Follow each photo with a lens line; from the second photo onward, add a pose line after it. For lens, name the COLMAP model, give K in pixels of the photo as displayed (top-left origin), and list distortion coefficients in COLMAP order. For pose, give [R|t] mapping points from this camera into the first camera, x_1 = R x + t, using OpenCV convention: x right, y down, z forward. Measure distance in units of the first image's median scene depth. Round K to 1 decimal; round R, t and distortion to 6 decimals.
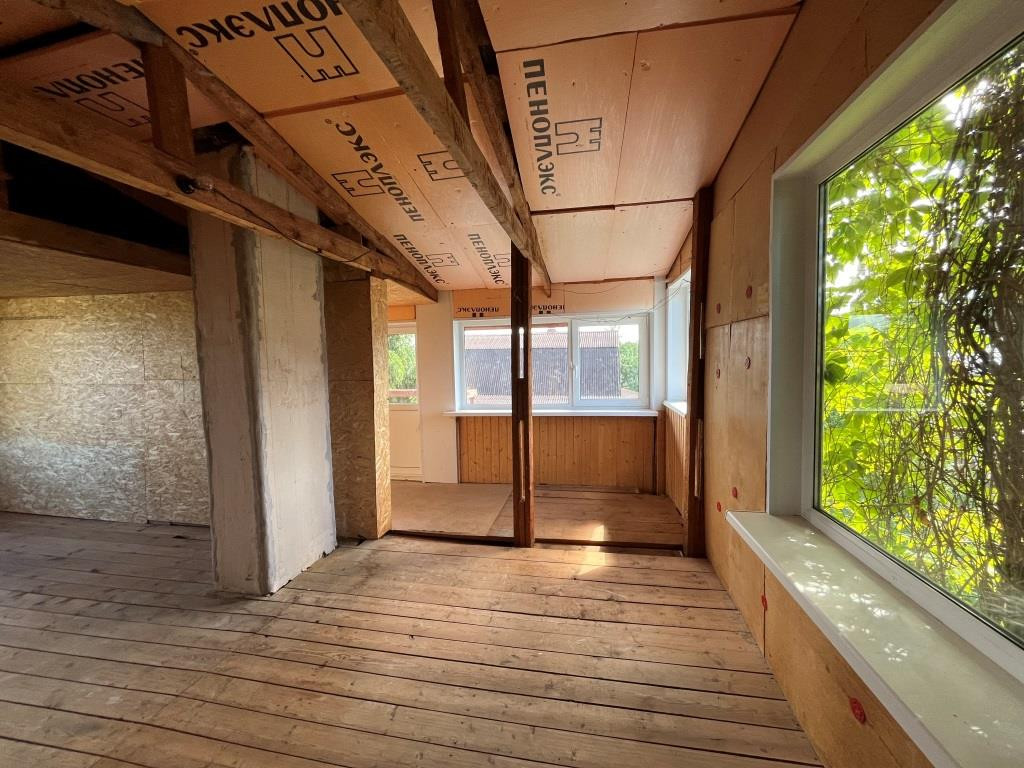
lens RADIAL K [[412.3, 0, 511.4], [0, 412.3, 383.2], [0, 0, 1]] dist [-0.004425, 0.000644]
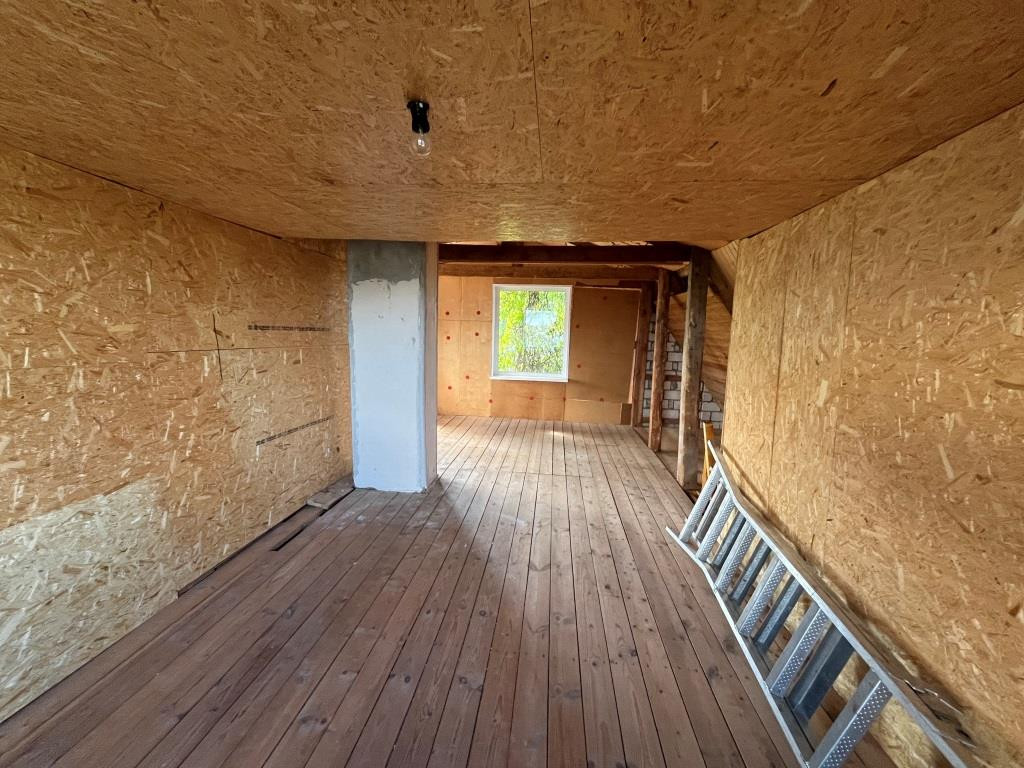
lens RADIAL K [[412.3, 0, 511.3], [0, 412.3, 382.0], [0, 0, 1]] dist [-0.004425, 0.000644]
pose [[-0.087206, -0.104762, 0.990666, -1.993102], [0.047341, 0.992896, 0.109165, -0.017105], [-0.995065, 0.056419, -0.081627, 0.740643]]
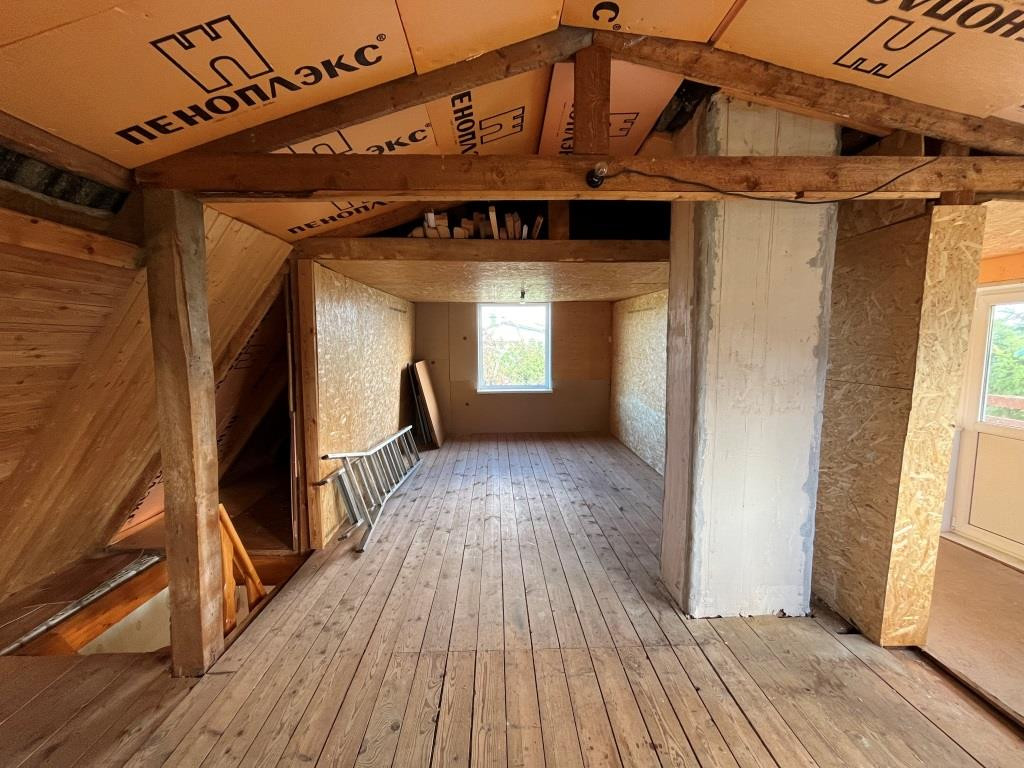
lens RADIAL K [[412.3, 0, 512.7], [0, 412.3, 384.2], [0, 0, 1]] dist [-0.004425, 0.000644]
pose [[0.230910, 0.118697, -0.965708, 0.112639], [-0.056950, 0.992478, 0.108370, -0.053880], [0.971307, 0.029974, 0.235933, 0.365799]]
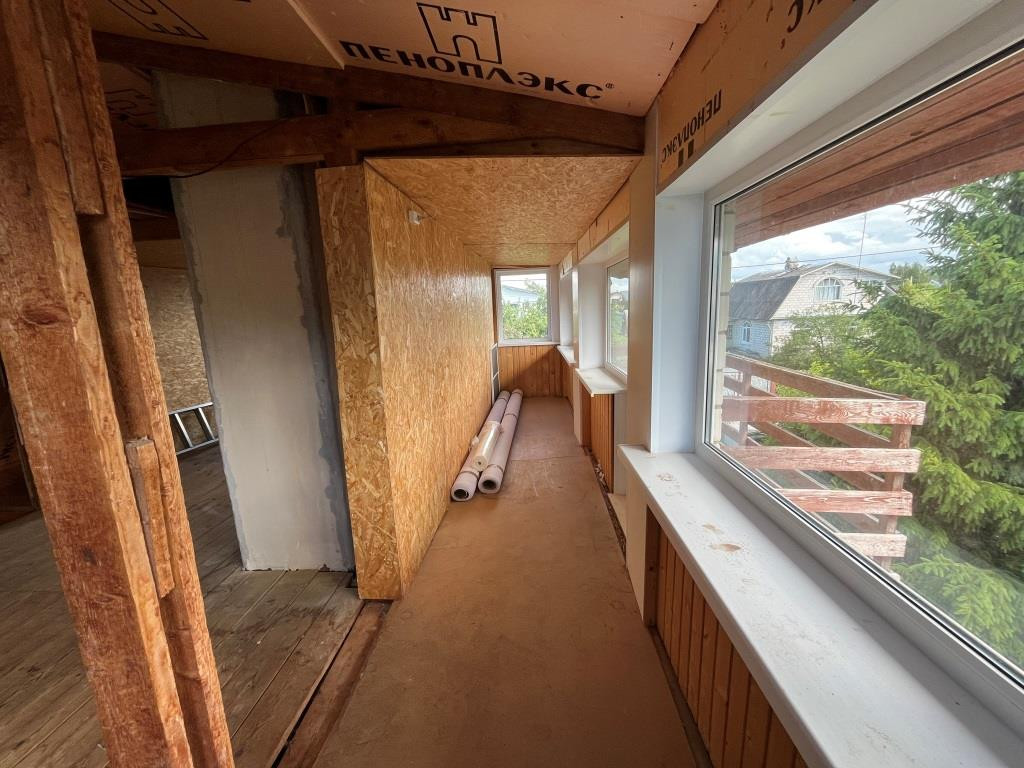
lens RADIAL K [[412.3, 0, 509.9], [0, 412.3, 383.9], [0, 0, 1]] dist [-0.004425, 0.000644]
pose [[0.140099, 0.204130, -0.968867, 0.326740], [-0.011052, 0.978779, 0.204620, -0.111584], [0.990076, -0.017959, 0.139382, 1.366153]]
